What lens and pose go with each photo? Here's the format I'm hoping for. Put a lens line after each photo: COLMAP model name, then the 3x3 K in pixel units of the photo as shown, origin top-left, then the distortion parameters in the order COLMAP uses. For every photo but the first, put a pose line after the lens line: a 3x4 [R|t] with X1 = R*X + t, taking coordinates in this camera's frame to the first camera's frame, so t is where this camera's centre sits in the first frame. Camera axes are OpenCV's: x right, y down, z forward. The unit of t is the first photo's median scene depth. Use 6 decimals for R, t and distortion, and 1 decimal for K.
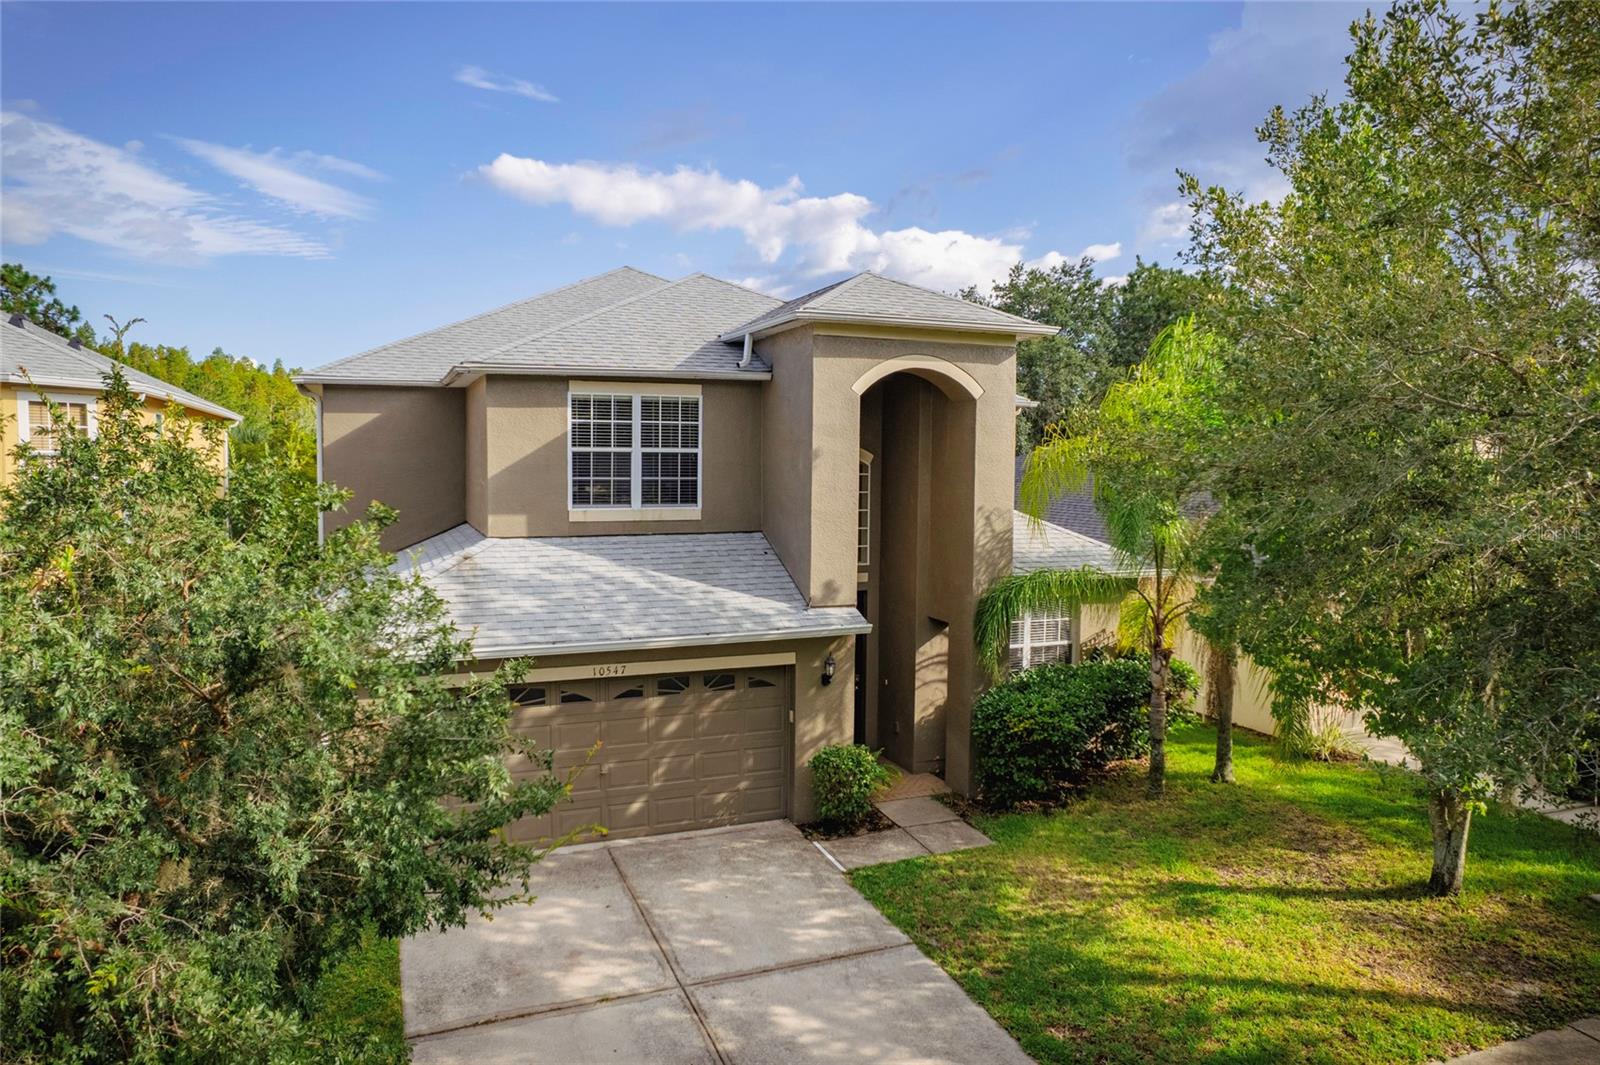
lens RADIAL K [[1032.3, 0, 793.5], [0, 1032.3, 512.9], [0, 0, 1]] dist [-0.061310, 0.053500]
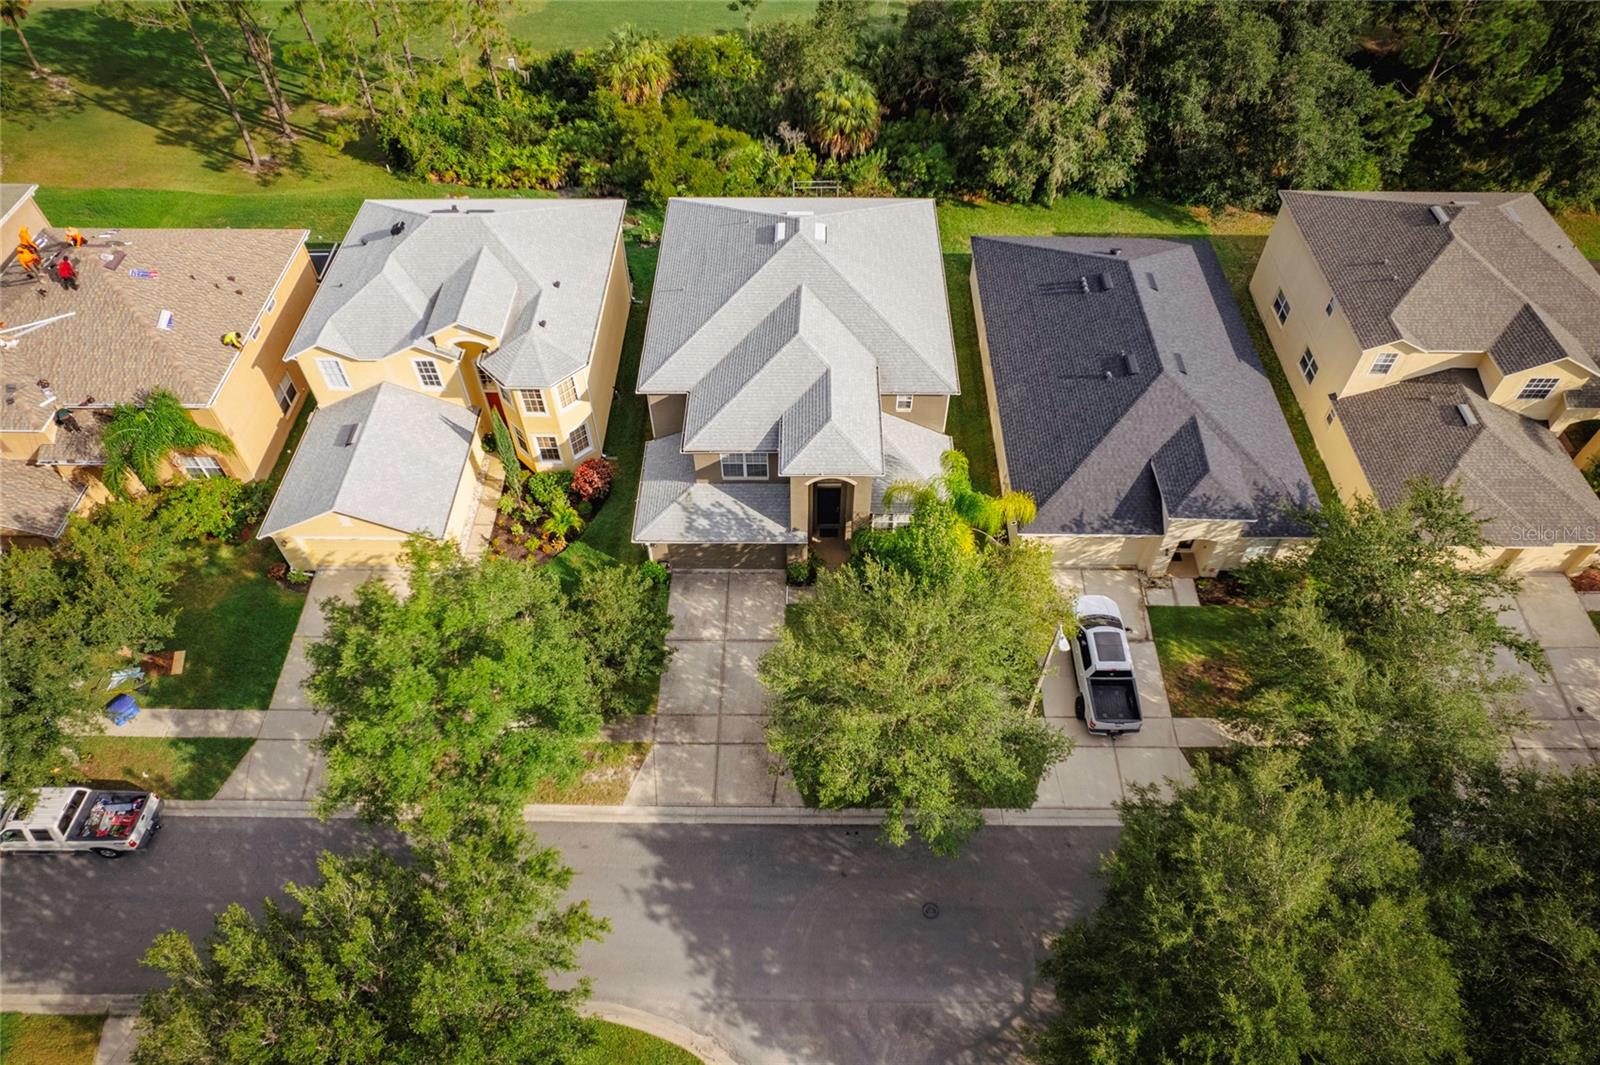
lens RADIAL K [[1032.3, 0, 809.7], [0, 1032.3, 539.9], [0, 0, 1]] dist [-0.061310, 0.053500]
pose [[0.922525, 0.294777, -0.249108, 0.840880], [-0.012422, 0.667806, 0.744232, -2.182795], [0.385738, -0.683478, 0.619729, -0.910341]]
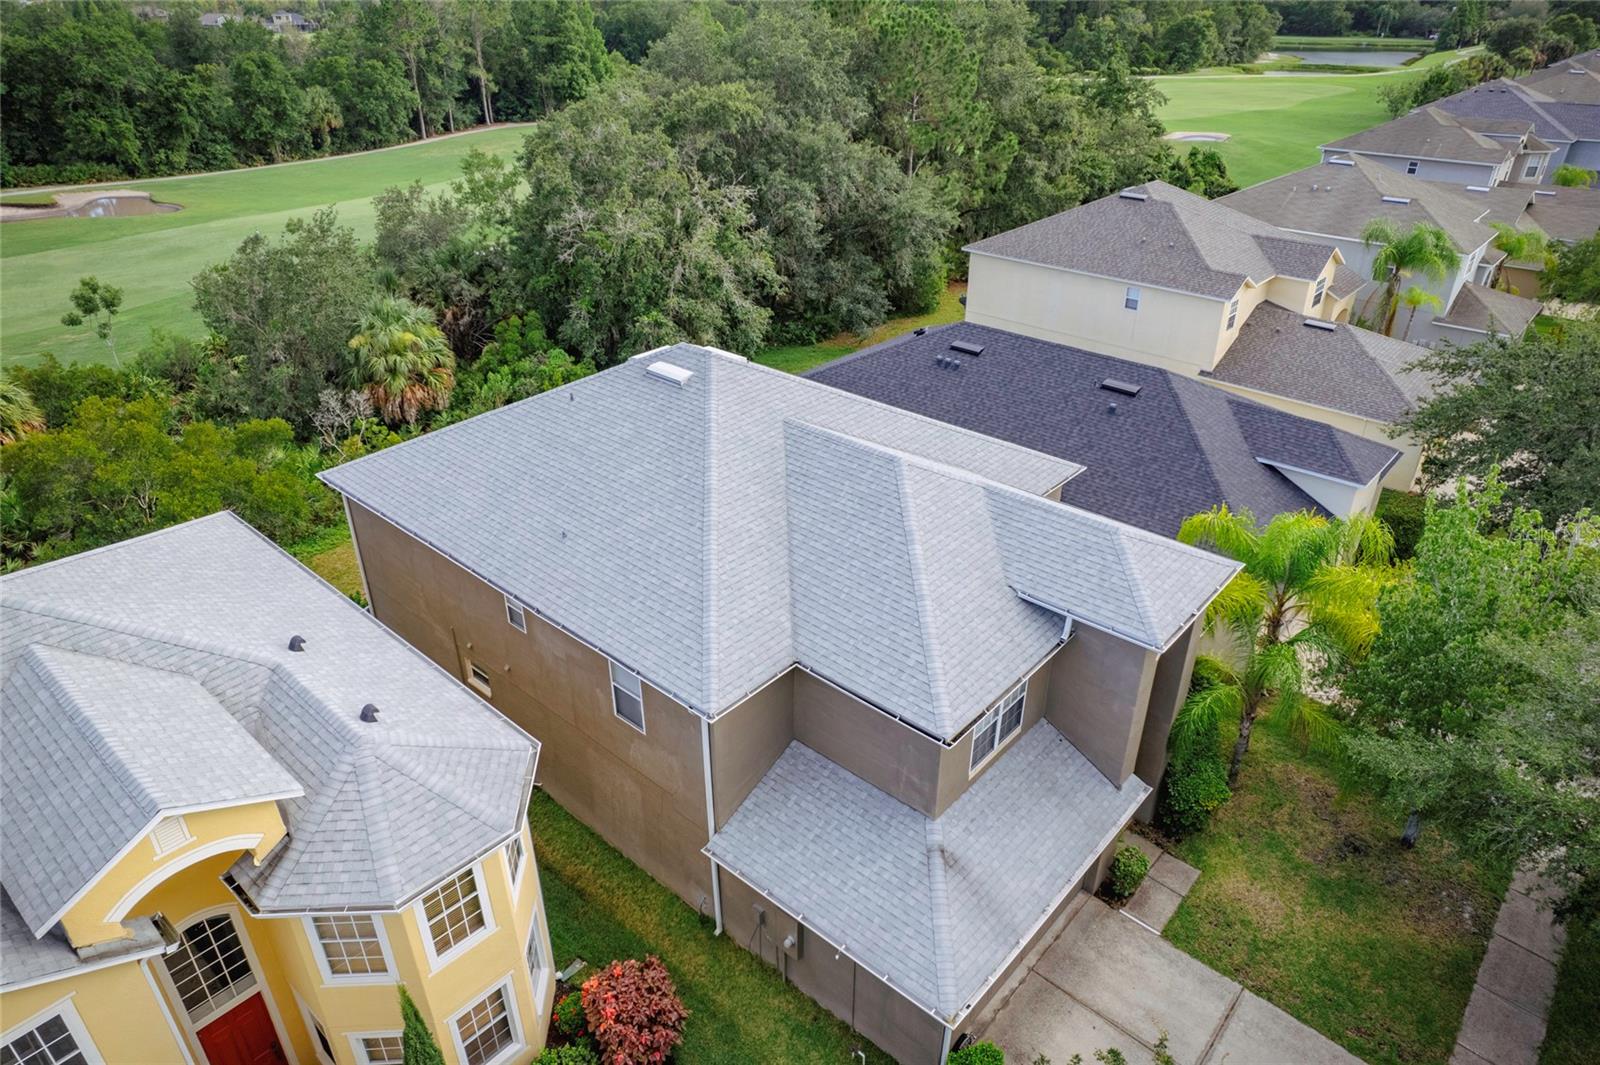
lens RADIAL K [[1032.3, 0, 819.2], [0, 1032.3, 514.0], [0, 0, 1]] dist [-0.061310, 0.053500]
pose [[0.893442, -0.214133, 0.394853, -0.888790], [0.021242, 0.898214, 0.439045, -0.944807], [-0.448677, -0.383874, 0.807050, 0.128052]]
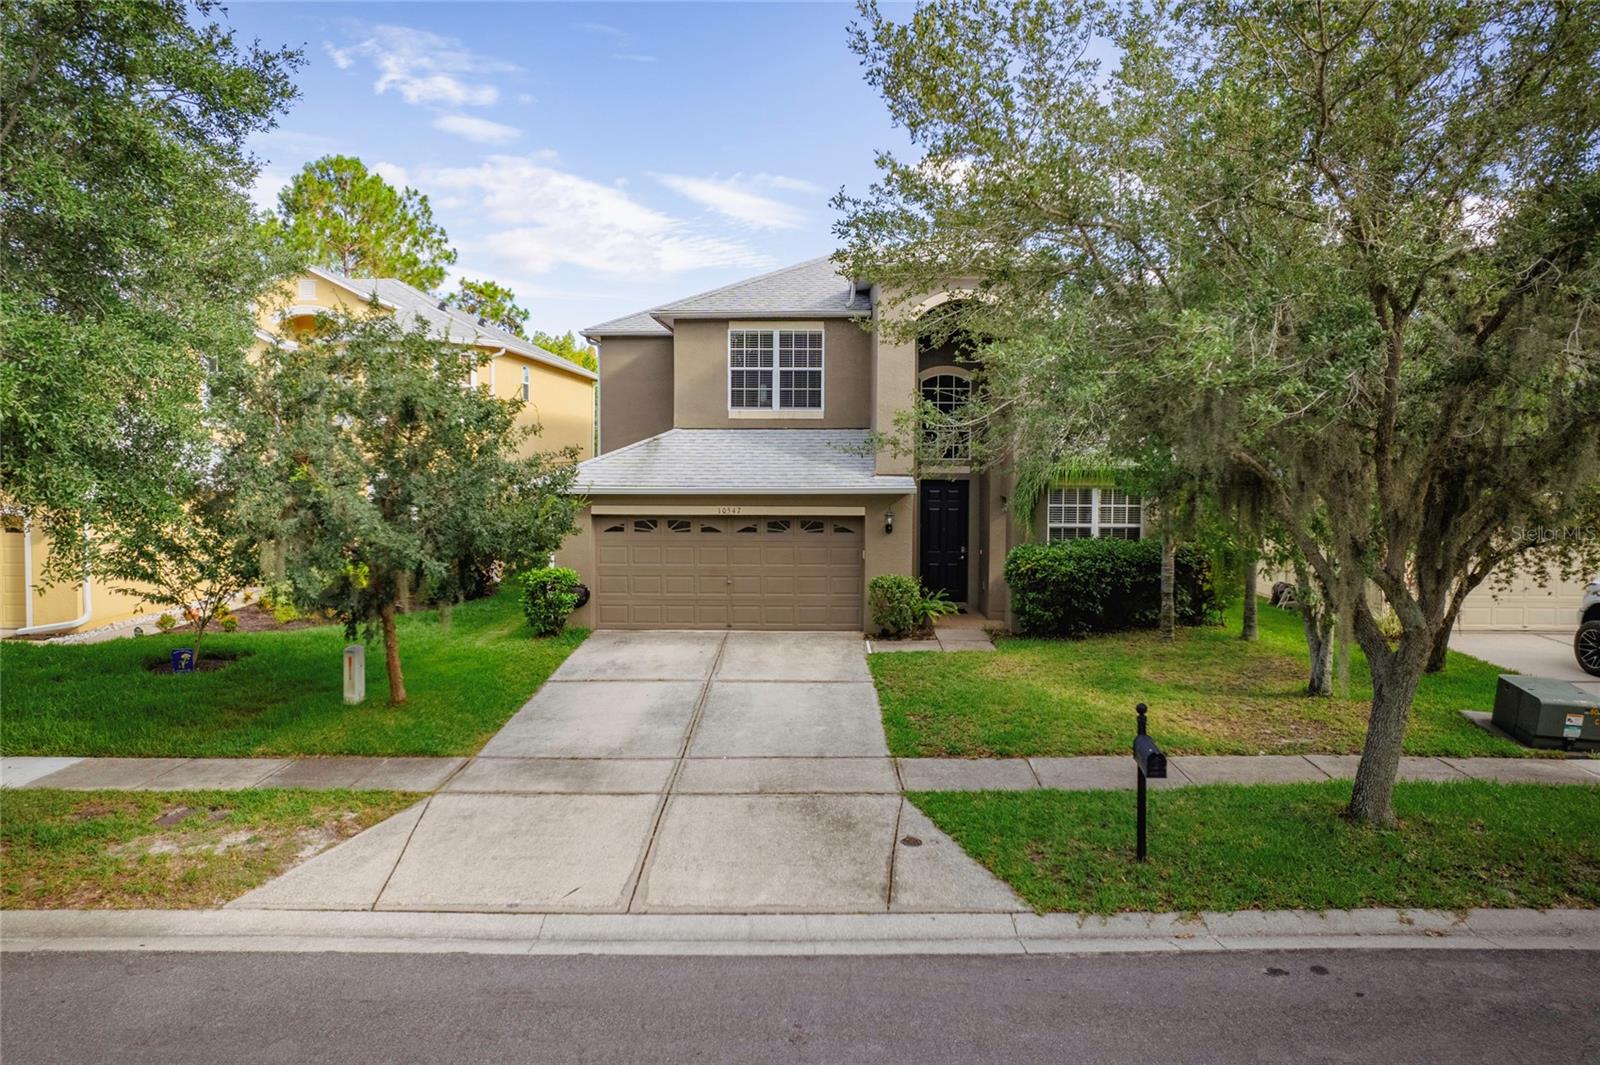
lens RADIAL K [[1032.3, 0, 814.5], [0, 1032.3, 487.2], [0, 0, 1]] dist [-0.061310, 0.053500]
pose [[0.926892, 0.009591, -0.375207, 0.455260], [-0.015496, 0.999799, -0.012722, 0.125792], [0.375009, 0.017606, 0.926854, -0.309826]]
